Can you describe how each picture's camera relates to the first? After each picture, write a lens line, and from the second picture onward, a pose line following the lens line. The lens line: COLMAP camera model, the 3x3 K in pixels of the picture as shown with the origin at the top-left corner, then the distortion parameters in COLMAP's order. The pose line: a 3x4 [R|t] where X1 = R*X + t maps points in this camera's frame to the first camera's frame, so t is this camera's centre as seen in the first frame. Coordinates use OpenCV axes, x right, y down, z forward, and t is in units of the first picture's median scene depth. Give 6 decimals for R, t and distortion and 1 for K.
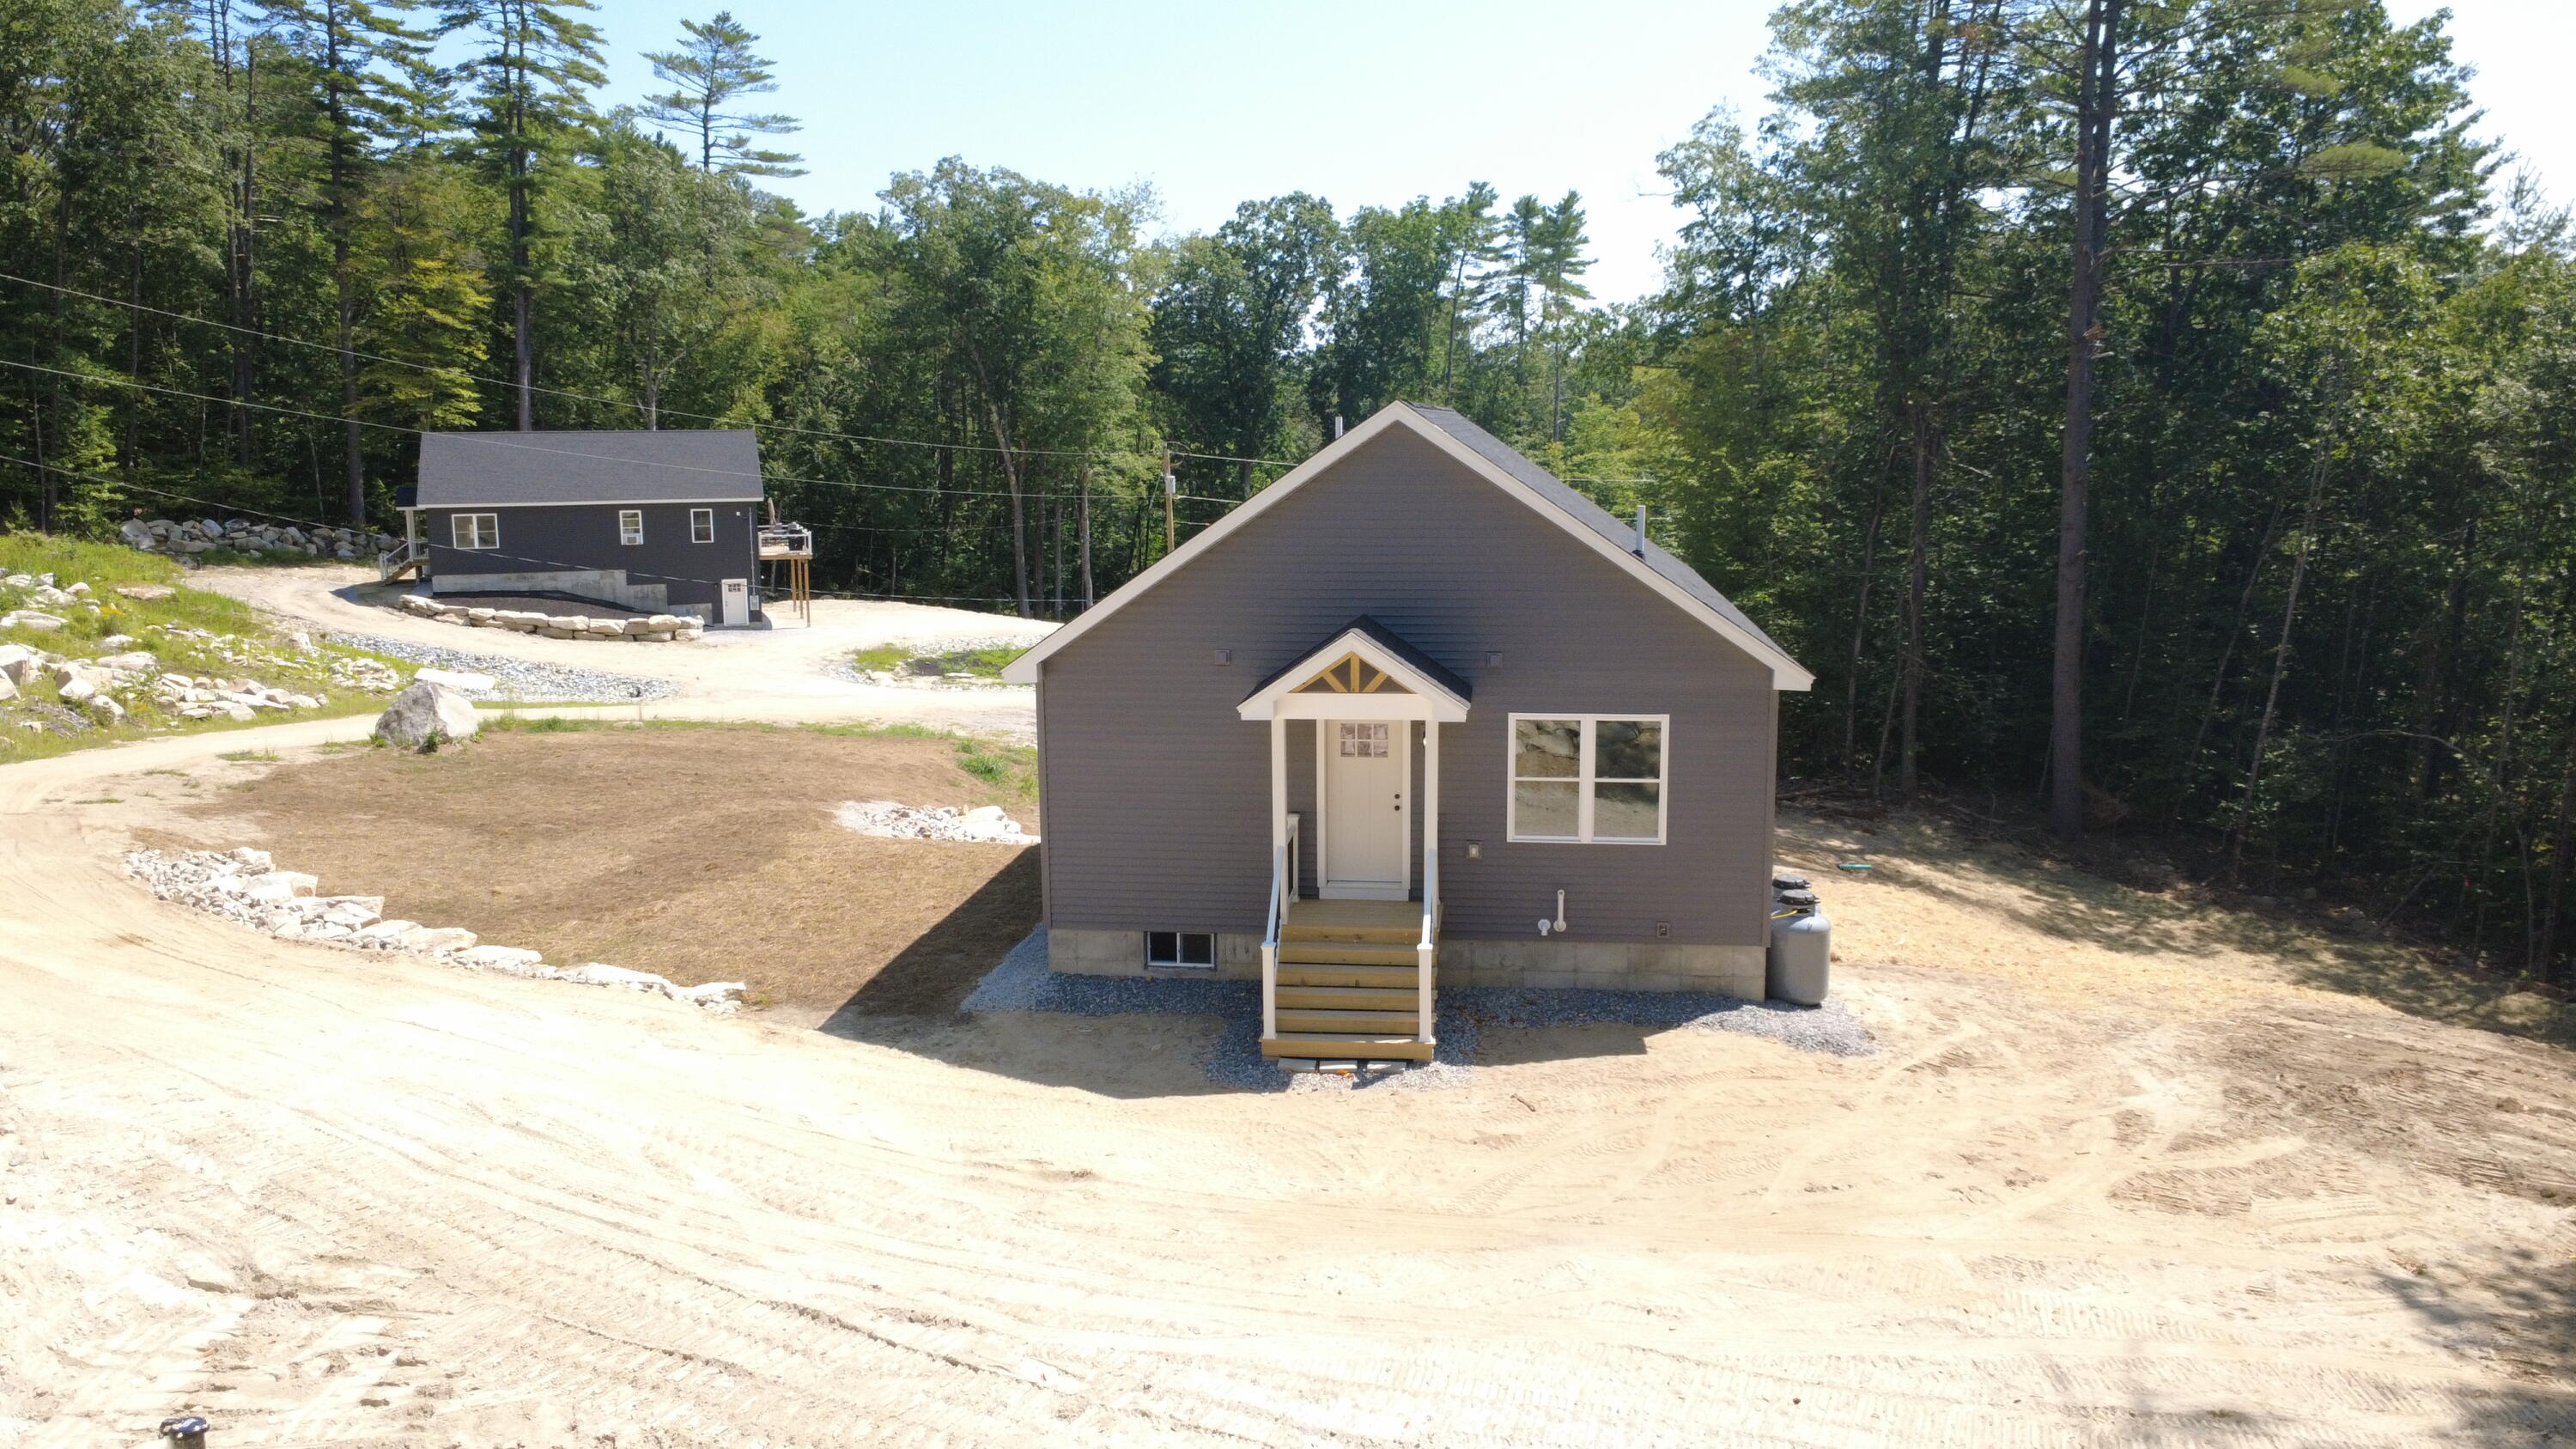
lens RADIAL K [[1891.0, 0, 1288.0], [0, 1891.0, 724.5], [0, 0, 1]] dist [-0.008925, -0.006373]
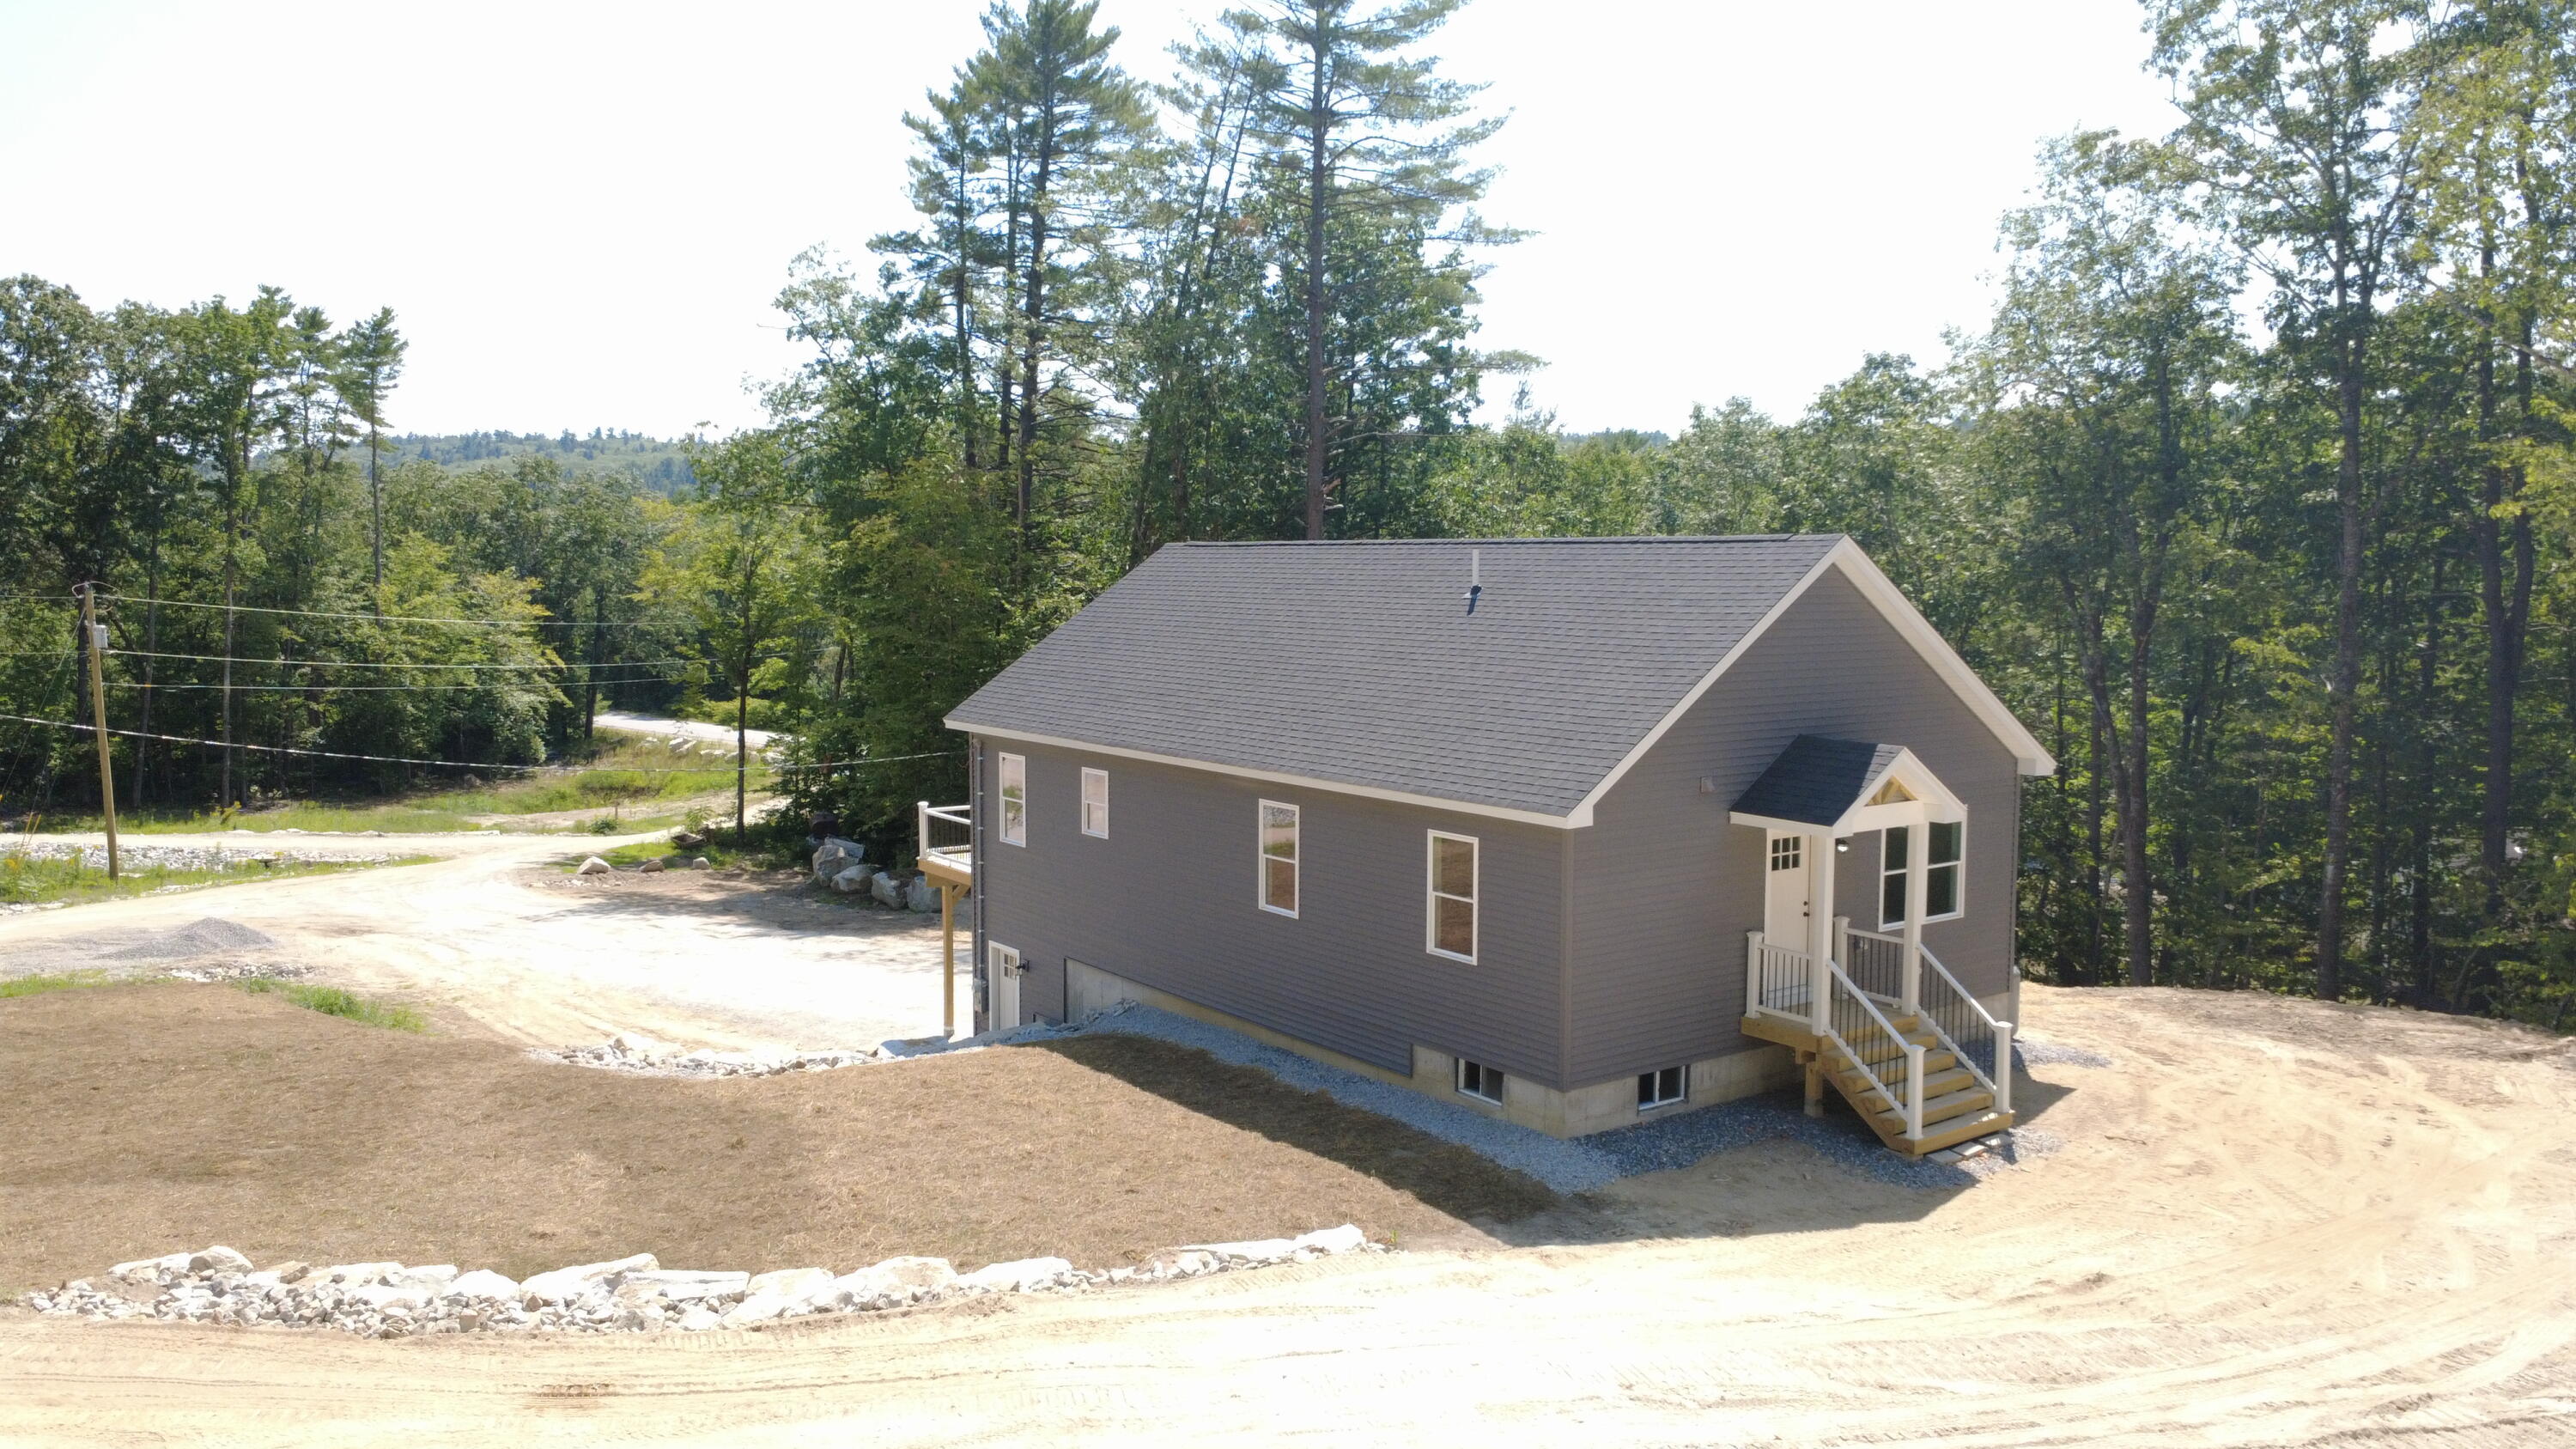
lens RADIAL K [[1891.0, 0, 1288.0], [0, 1891.0, 724.5], [0, 0, 1]] dist [-0.008925, -0.006373]
pose [[0.740748, -0.051227, 0.669827, -0.894267], [0.101032, 0.994243, -0.035692, -0.054701], [-0.664142, 0.094112, 0.741659, 0.413025]]
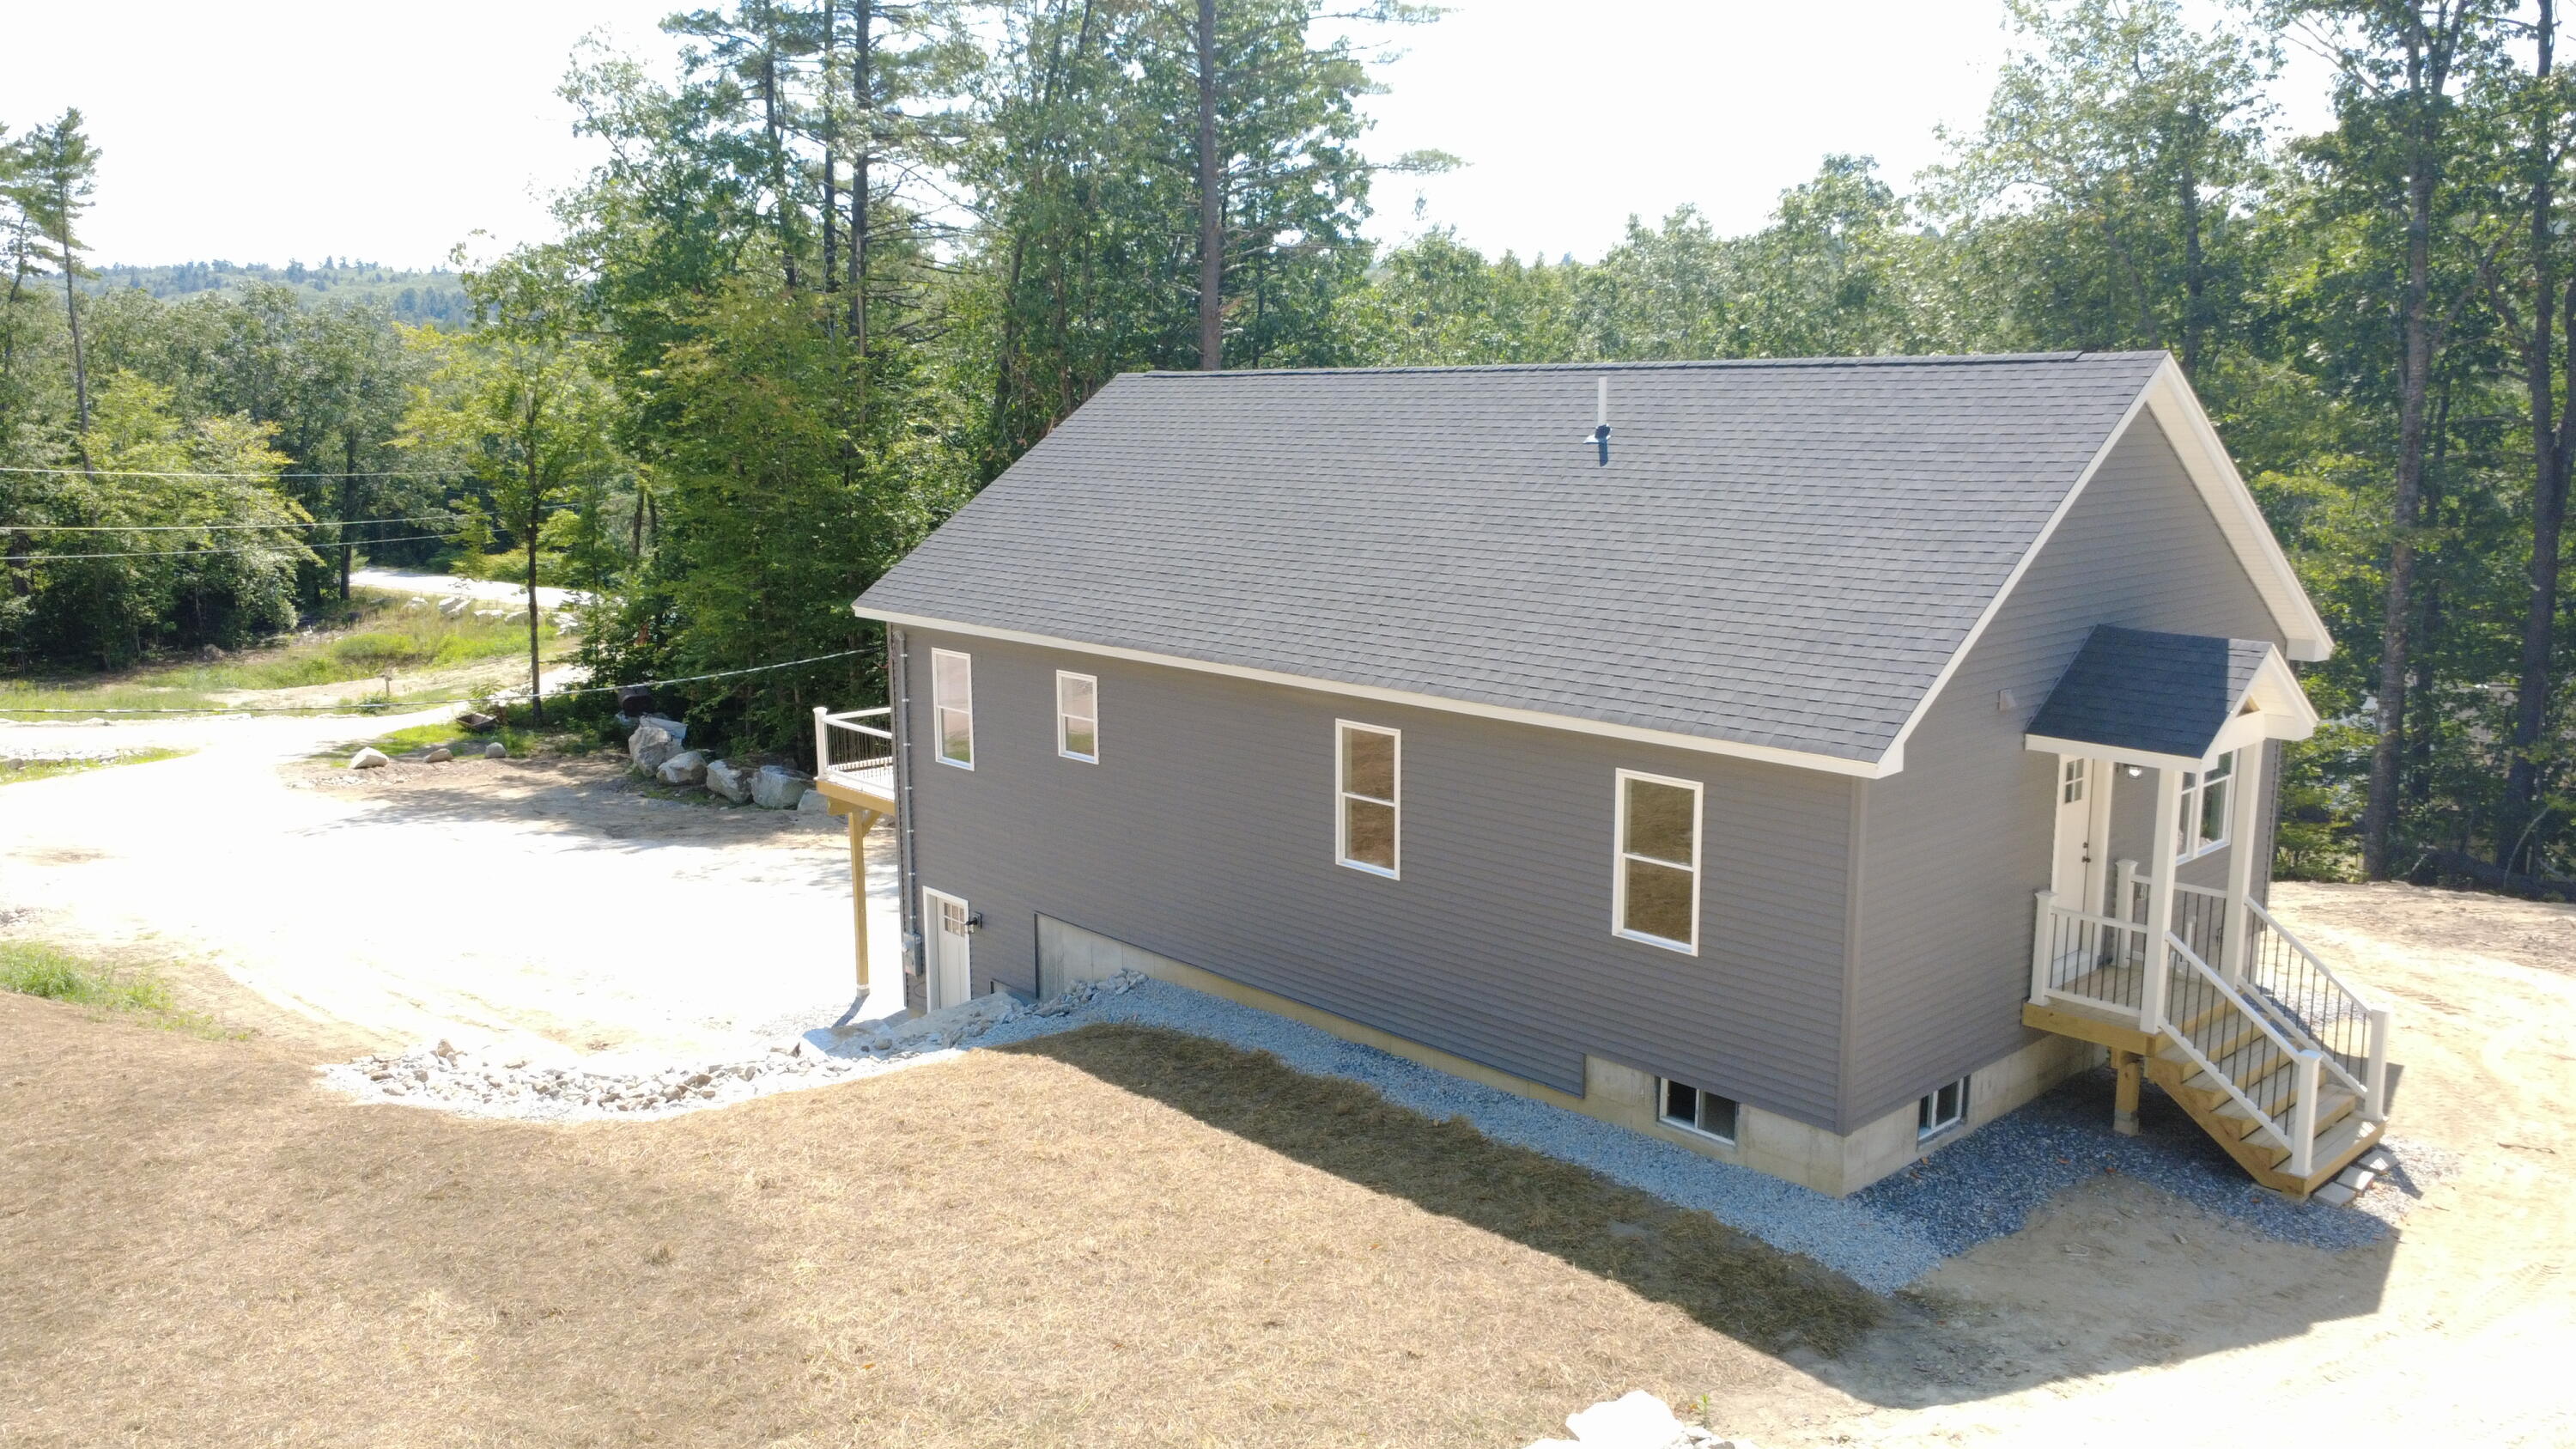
lens RADIAL K [[1891.0, 0, 1288.0], [0, 1891.0, 724.5], [0, 0, 1]] dist [-0.008925, -0.006373]
pose [[0.660723, -0.130112, 0.739267, -0.781651], [0.123389, 0.990292, 0.064013, -0.109557], [-0.740419, 0.048922, 0.670363, 0.737333]]
